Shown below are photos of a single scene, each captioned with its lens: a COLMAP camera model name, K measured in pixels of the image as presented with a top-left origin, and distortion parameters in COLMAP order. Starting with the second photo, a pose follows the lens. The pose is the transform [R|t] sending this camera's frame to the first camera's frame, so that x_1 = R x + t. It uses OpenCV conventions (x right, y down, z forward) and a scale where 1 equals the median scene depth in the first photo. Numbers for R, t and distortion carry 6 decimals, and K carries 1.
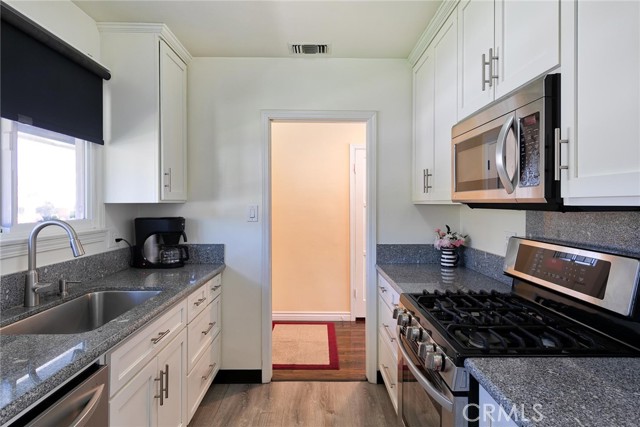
lens RADIAL K [[367.0, 0, 312.3], [0, 367.0, 201.8], [0, 0, 1]] dist [0.012902, 0.002224]
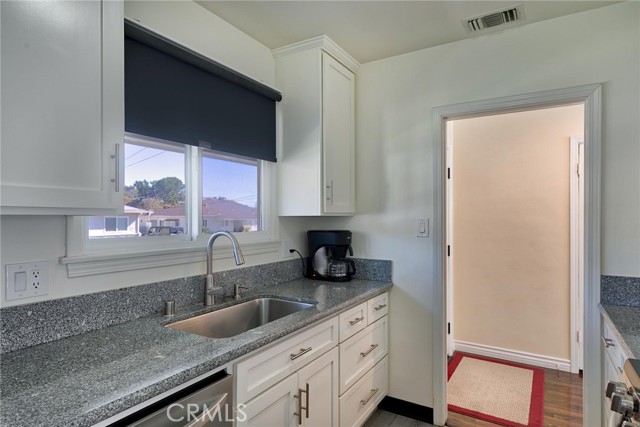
lens RADIAL K [[367.0, 0, 315.9], [0, 367.0, 217.7], [0, 0, 1]] dist [0.012902, 0.002224]
pose [[0.853279, 0.001634, -0.521452, 0.114859], [0.002423, 0.999972, 0.007097, 0.000738], [0.521449, -0.007319, 0.853251, 0.172739]]
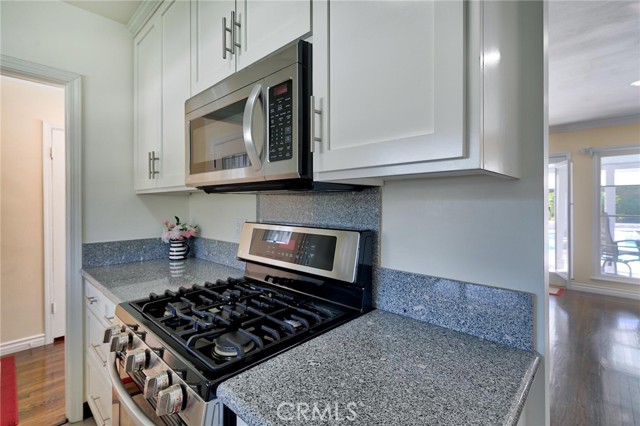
lens RADIAL K [[297.1, 0, 327.0], [0, 297.1, 204.4], [0, 0, 1]] dist [0.001954, -0.001538]
pose [[0.666838, -0.004131, 0.745191, 0.071668], [-0.000614, 0.999981, 0.006092, 0.037523], [-0.745203, -0.004520, 0.666823, 0.261574]]
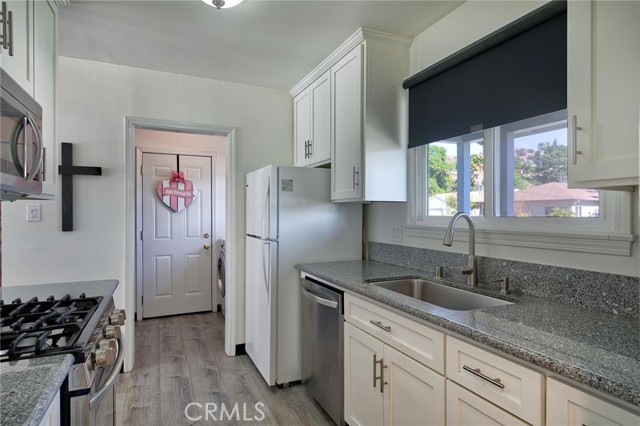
lens RADIAL K [[367.0, 0, 318.3], [0, 367.0, 212.0], [0, 0, 1]] dist [0.012902, 0.002224]
pose [[-0.908234, -0.000381, -0.418463, 0.159247], [0.001887, 0.999986, -0.005005, 0.046787], [0.418458, -0.005335, -0.908220, 1.664996]]
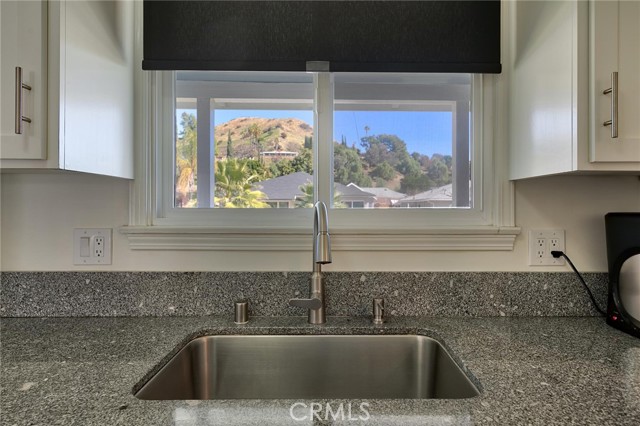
lens RADIAL K [[367.0, 0, 336.2], [0, 367.0, 209.0], [0, 0, 1]] dist [0.012902, 0.002224]
pose [[0.019871, 0.008309, -0.999768, -0.038719], [0.001134, 0.999965, 0.008333, 0.049412], [0.999802, -0.001300, 0.019861, 0.916821]]
